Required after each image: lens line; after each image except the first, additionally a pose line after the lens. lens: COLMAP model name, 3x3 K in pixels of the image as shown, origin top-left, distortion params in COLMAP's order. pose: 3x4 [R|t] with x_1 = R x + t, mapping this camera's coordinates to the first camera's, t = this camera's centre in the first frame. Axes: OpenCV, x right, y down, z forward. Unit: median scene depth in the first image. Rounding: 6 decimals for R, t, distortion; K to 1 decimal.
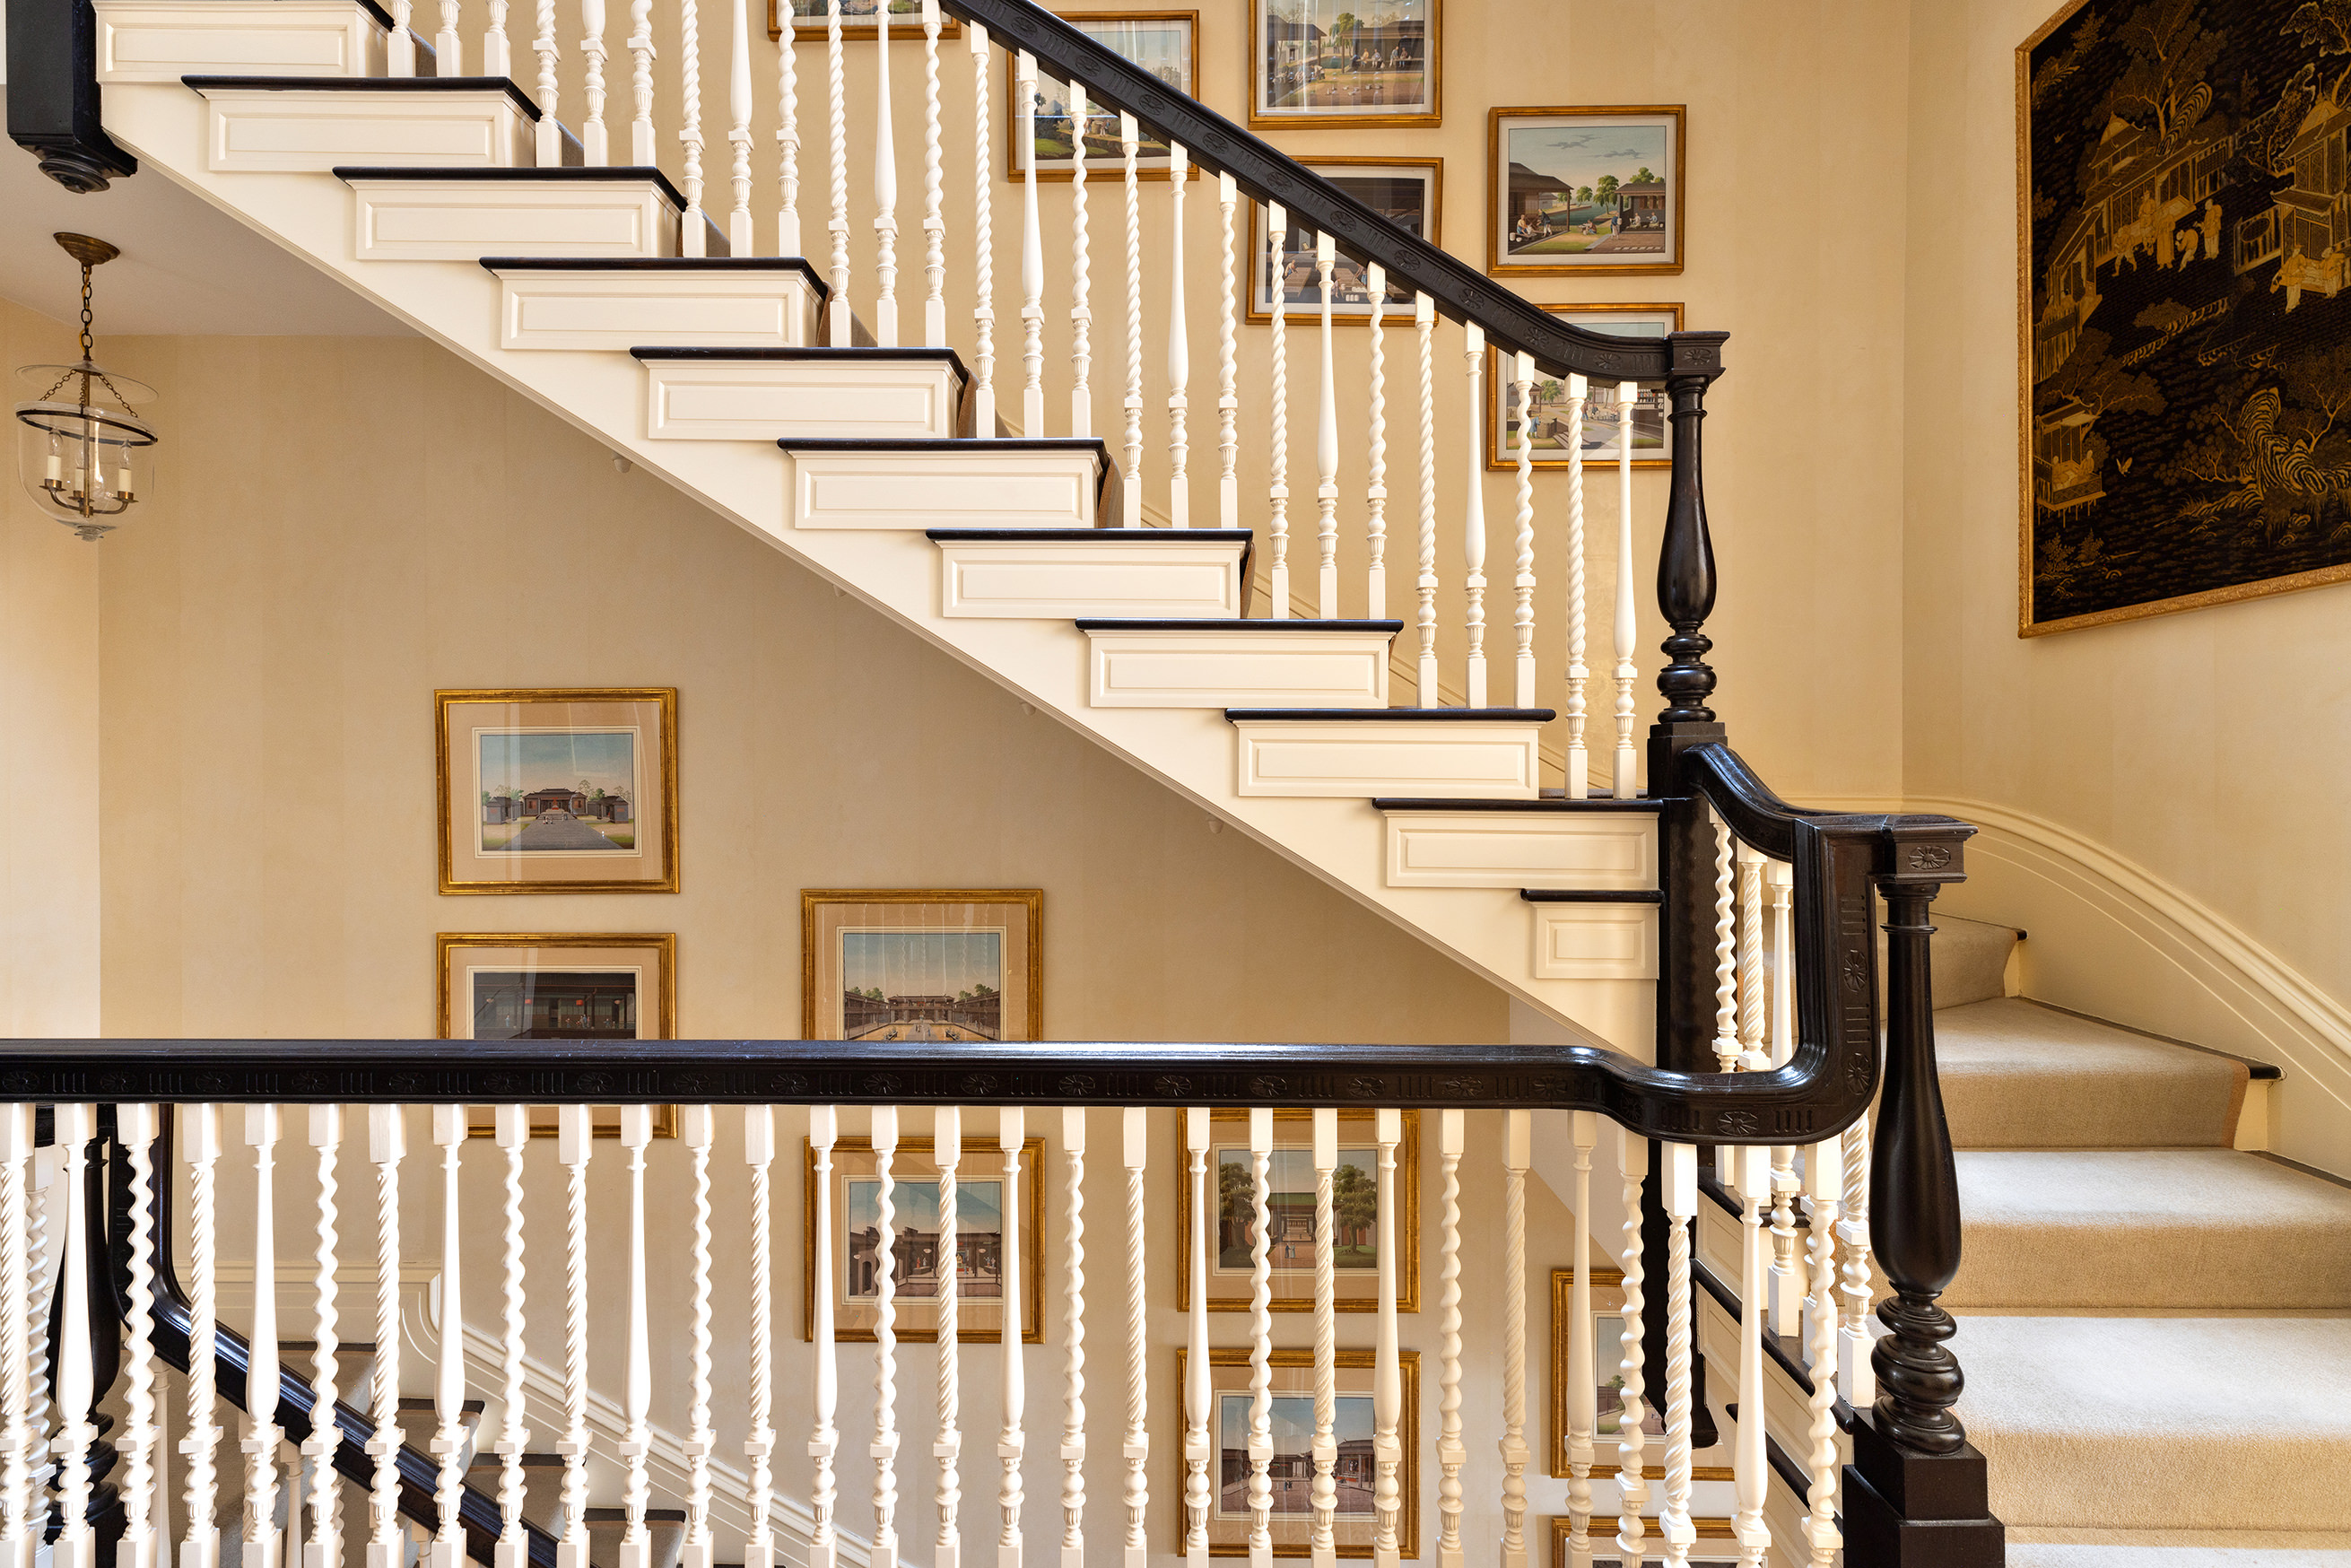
lens RADIAL K [[1084.0, 0, 1175.5], [0, 1084.0, 784.0], [0, 0, 1]] dist [0.012224, -0.000414]
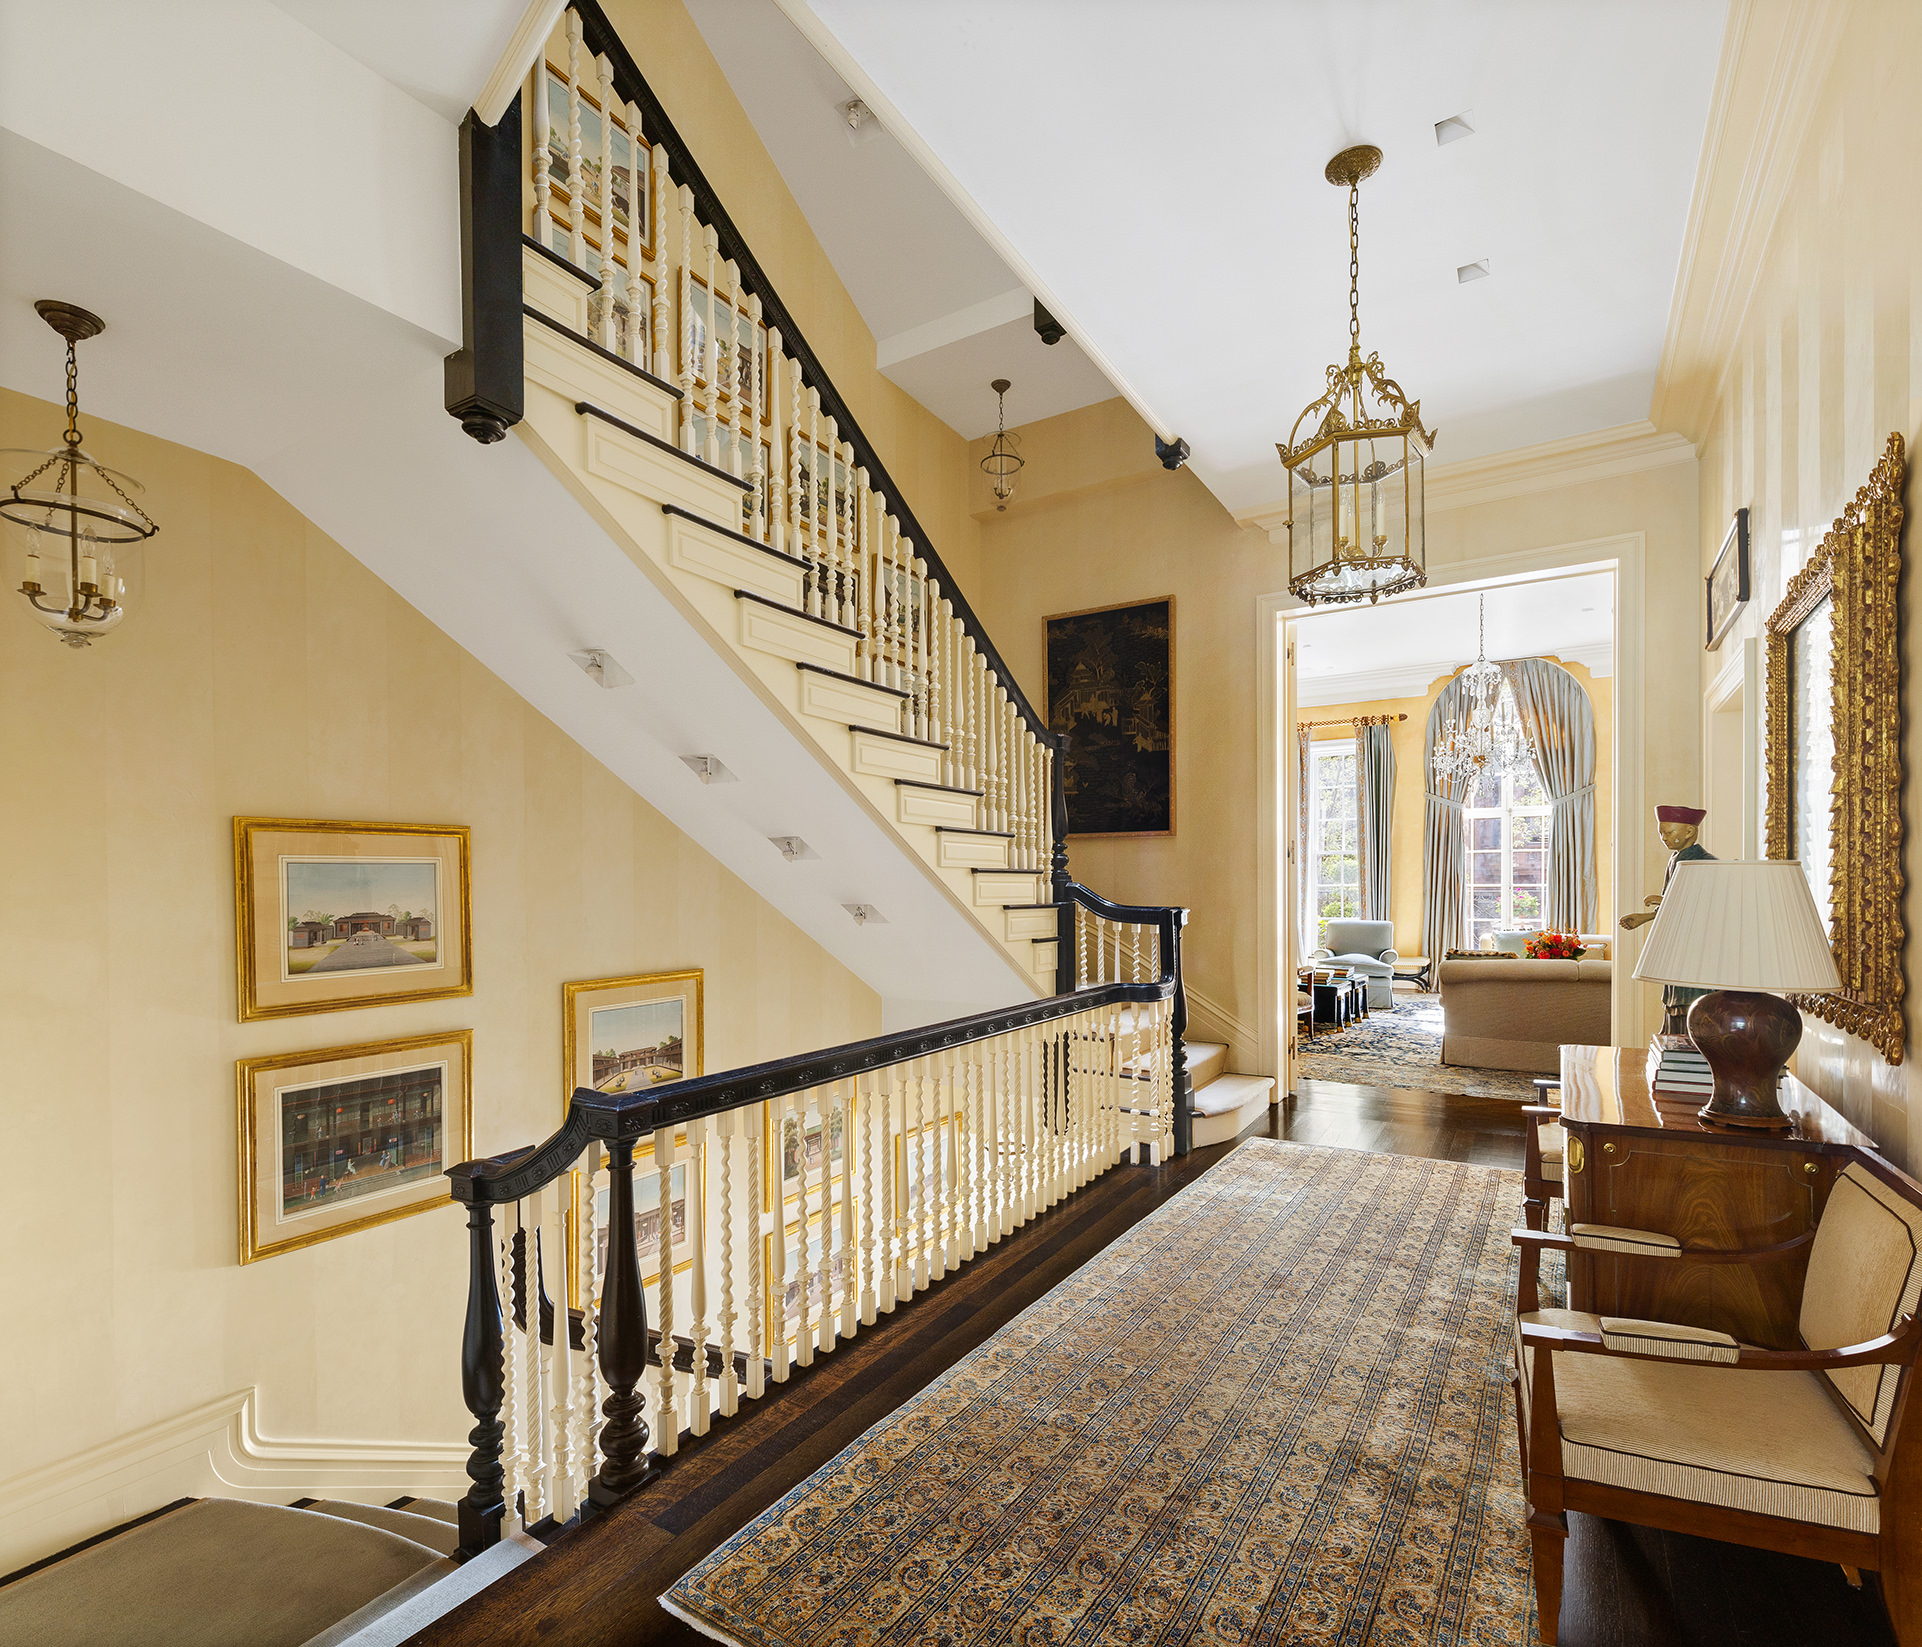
lens RADIAL K [[949.0, 0, 952.6], [0, 949.0, 889.4], [0, 0, 1]] dist [0.002232, 0.000263]
pose [[0.522700, -0.008077, 0.852479, -1.085865], [0.005117, 0.999967, 0.006337, -0.022483], [-0.852502, 0.001049, 0.522724, -0.011870]]
